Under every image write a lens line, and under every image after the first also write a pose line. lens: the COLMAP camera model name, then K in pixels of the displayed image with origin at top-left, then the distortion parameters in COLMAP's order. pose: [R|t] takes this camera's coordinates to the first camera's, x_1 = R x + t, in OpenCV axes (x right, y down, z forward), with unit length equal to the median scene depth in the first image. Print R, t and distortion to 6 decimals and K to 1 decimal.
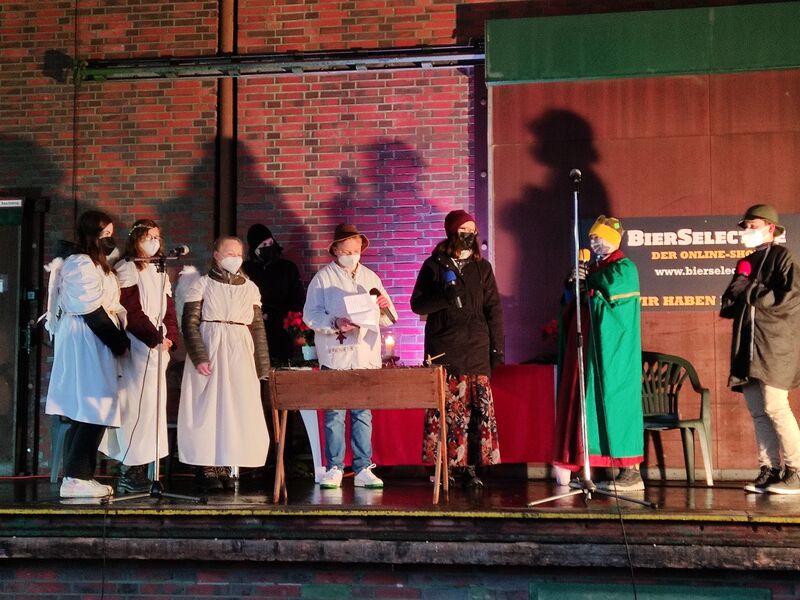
lens RADIAL K [[1257.0, 0, 400.0], [0, 1257.0, 300.0], [0, 0, 1]] dist [0.105868, -0.105444]
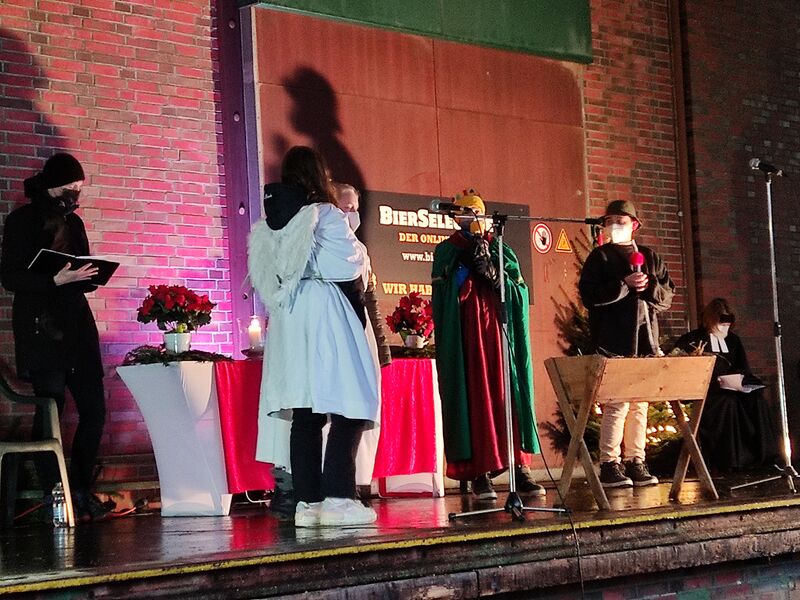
lens RADIAL K [[1860.5, 0, 400.0], [0, 1860.5, 300.0], [0, 0, 1]] dist [0.227087, -0.720329]
pose [[0.556150, 0.032824, 0.830434, -0.866671], [-0.033514, 0.999293, -0.017054, 0.030426], [-0.830406, -0.018346, 0.556857, 0.281254]]
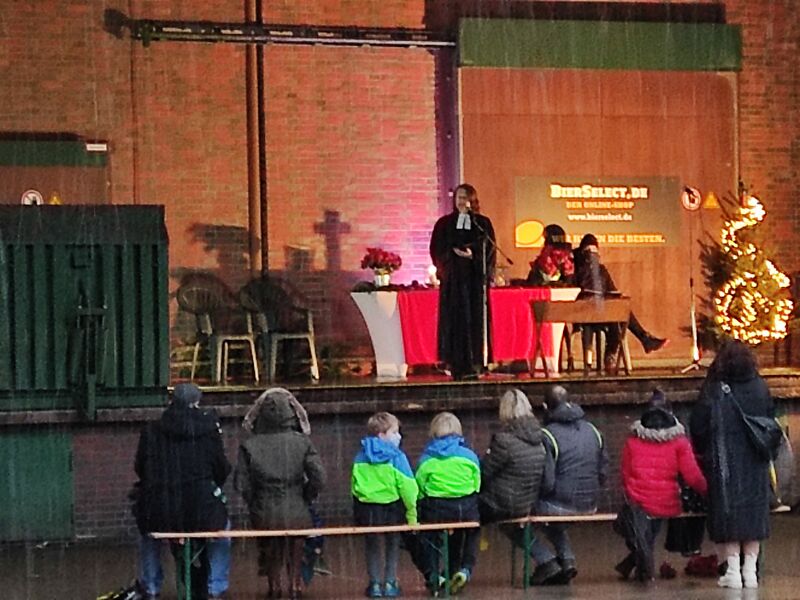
lens RADIAL K [[3576.9, 0, 400.0], [0, 3576.9, 300.0], [0, 0, 1]] dist [0.132694, 10.723081]
pose [[0.792893, -0.010580, 0.609269, -2.264362], [-0.042549, 0.996448, 0.072676, -0.203450], [-0.607873, -0.083548, 0.789626, -1.911912]]
